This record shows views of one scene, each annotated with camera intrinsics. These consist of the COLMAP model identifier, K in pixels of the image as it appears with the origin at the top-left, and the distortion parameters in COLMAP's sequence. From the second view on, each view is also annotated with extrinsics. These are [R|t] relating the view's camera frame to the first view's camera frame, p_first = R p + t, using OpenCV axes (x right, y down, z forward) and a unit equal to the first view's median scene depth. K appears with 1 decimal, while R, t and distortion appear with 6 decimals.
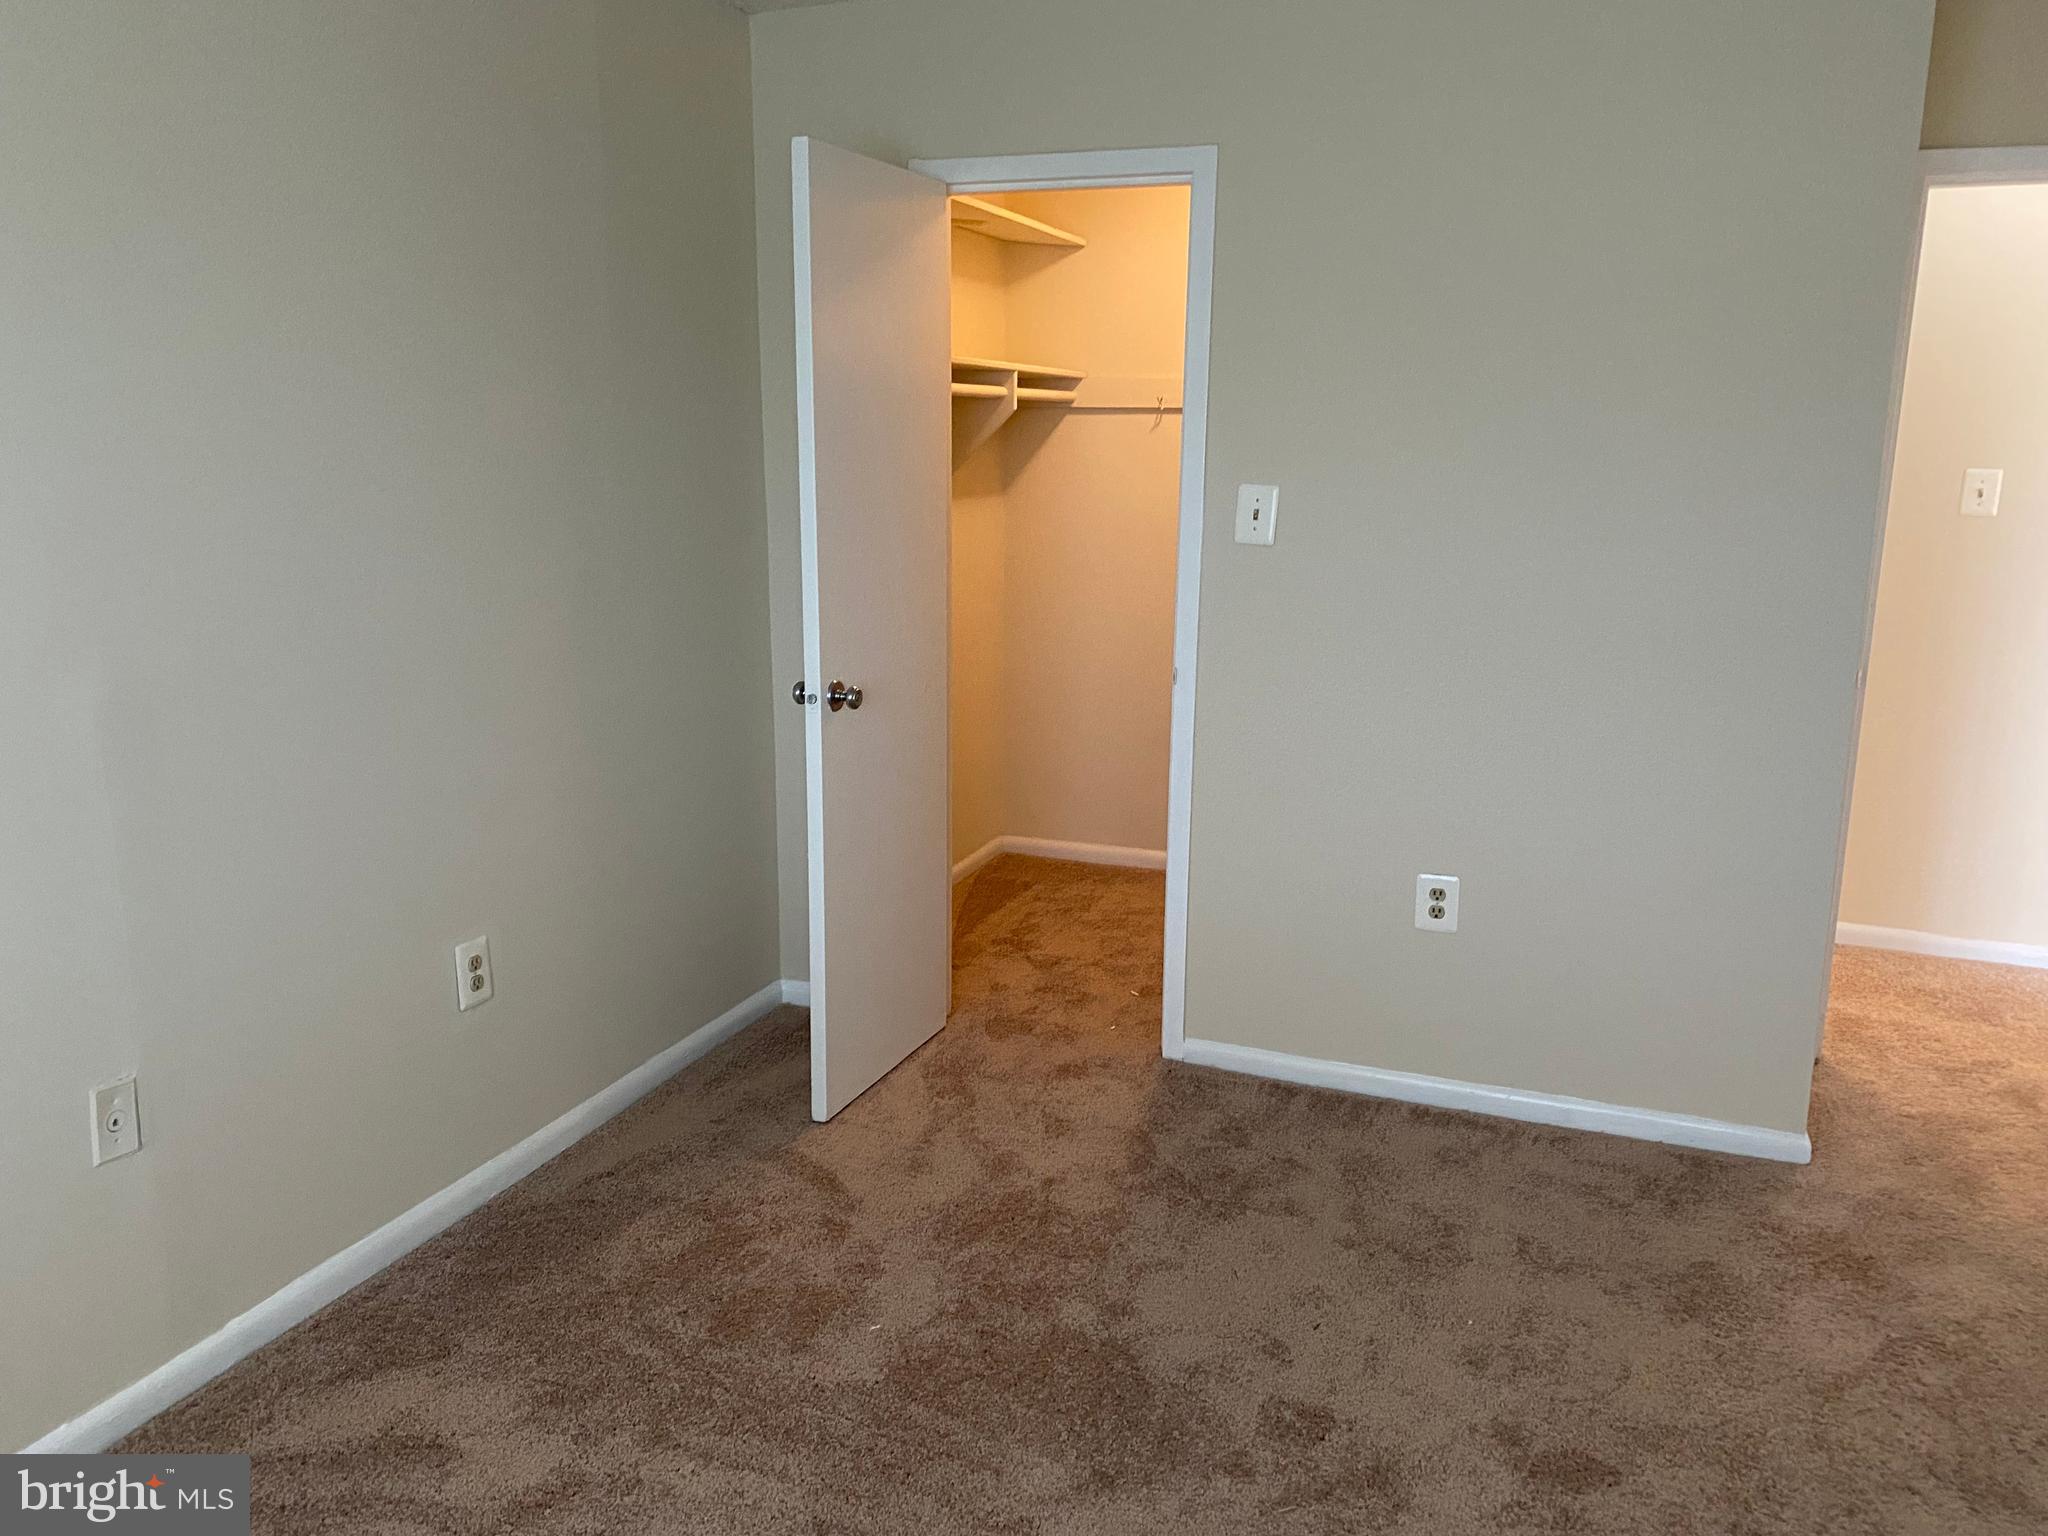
lens RADIAL K [[1514.9, 0, 1069.5], [0, 1514.9, 746.2], [0, 0, 1]] dist [0.156581, -0.211628]
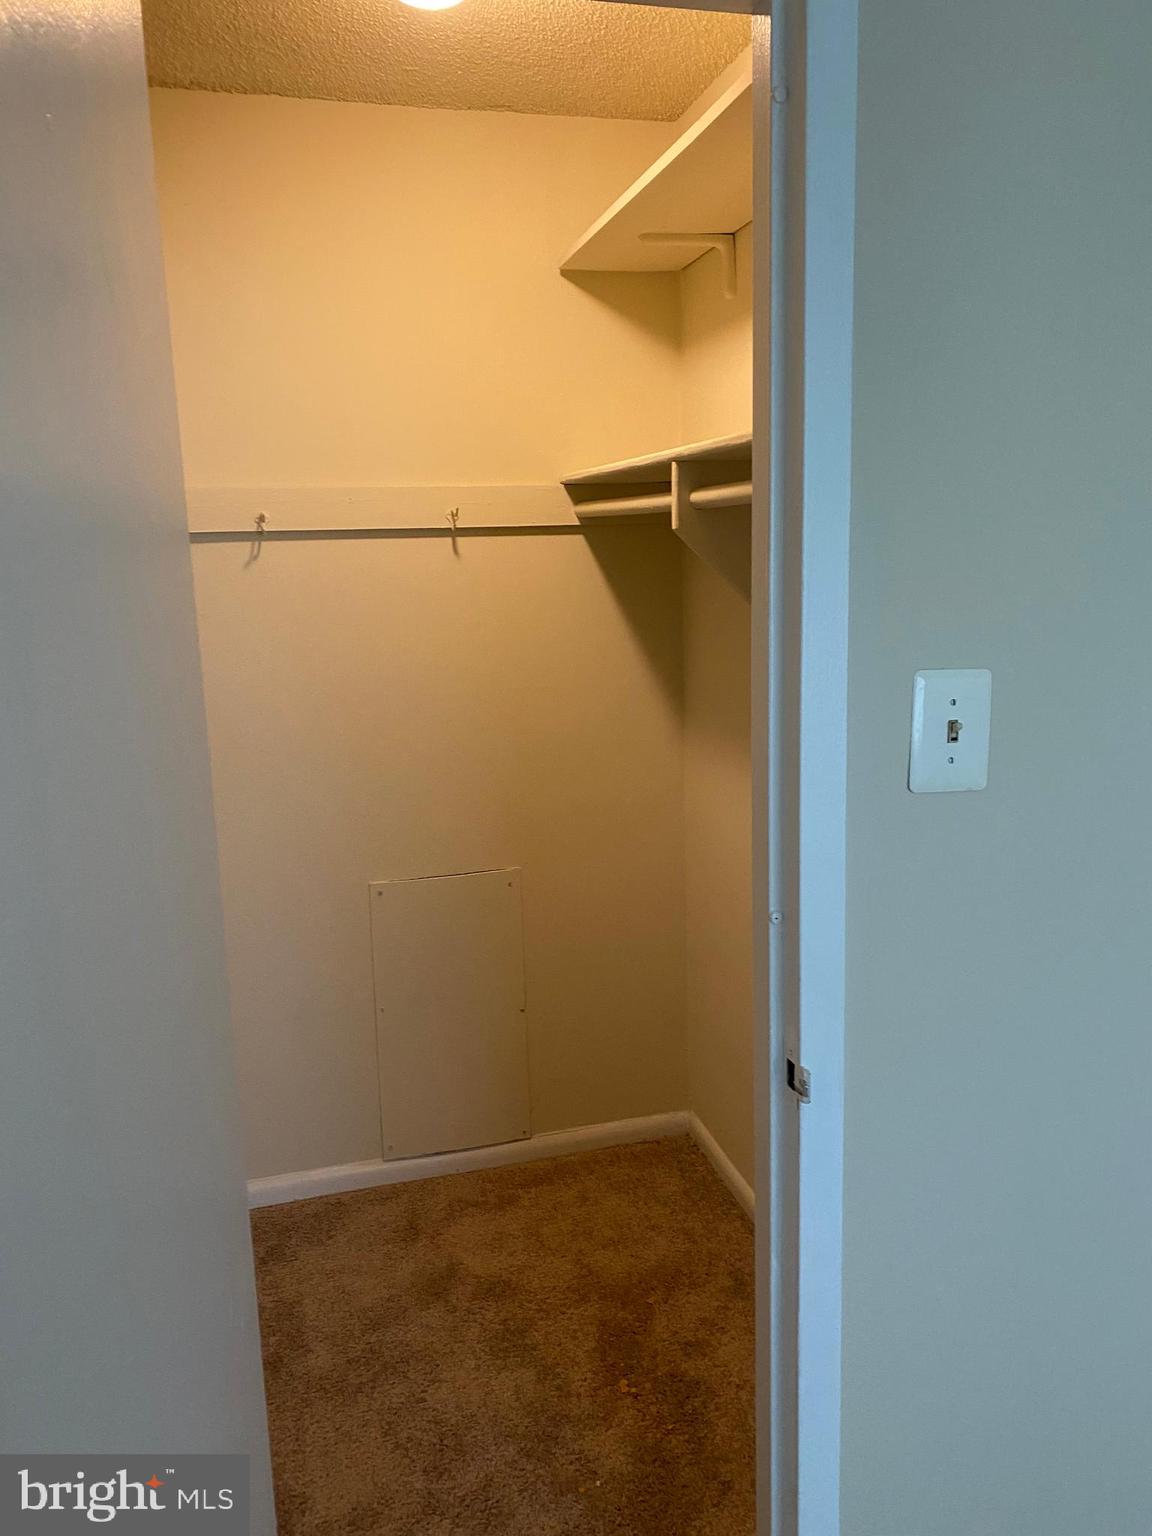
lens RADIAL K [[1136.2, 0, 585.8], [0, 1136.2, 745.9], [0, 0, 1]] dist [0.156581, -0.211628]
pose [[0.829108, -0.135660, 0.542379, -0.172792], [0.154728, 0.987901, 0.010569, -0.174239], [-0.537251, 0.075159, 0.840067, 0.783433]]
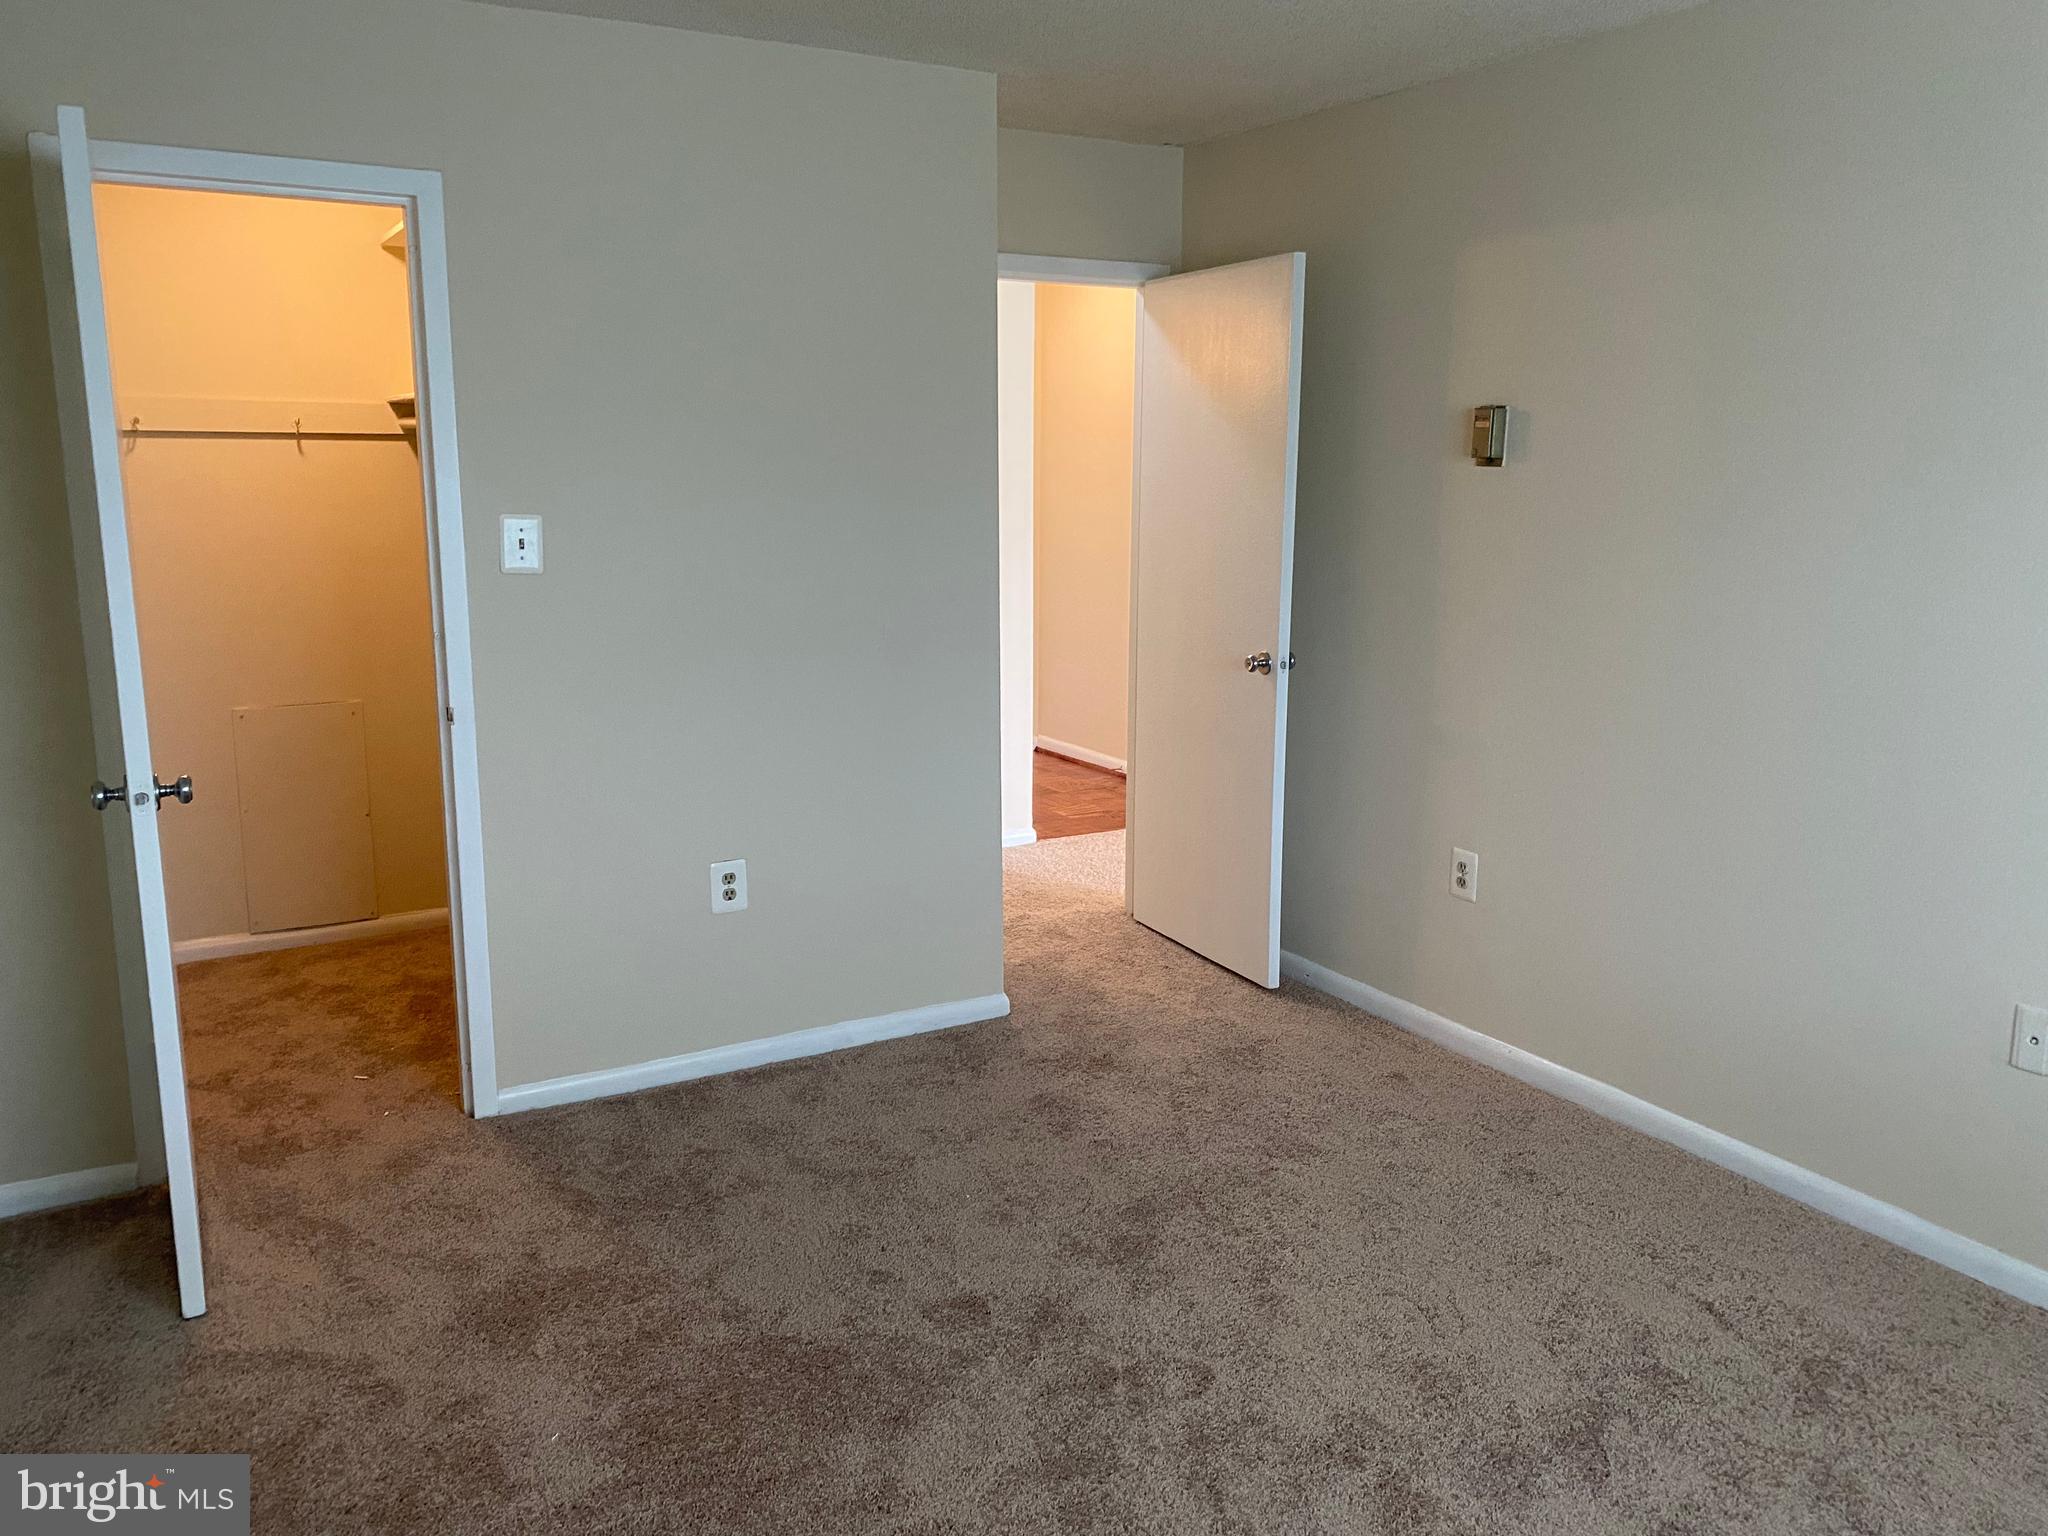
lens RADIAL K [[1509.4, 0, 979.5], [0, 1509.4, 733.0], [0, 0, 1]] dist [0.075289, -0.081286]
pose [[0.670862, -0.145020, 0.727264, -0.428749], [0.158995, 0.986015, 0.049951, -0.033000], [-0.724338, 0.082121, 0.684537, 0.119726]]
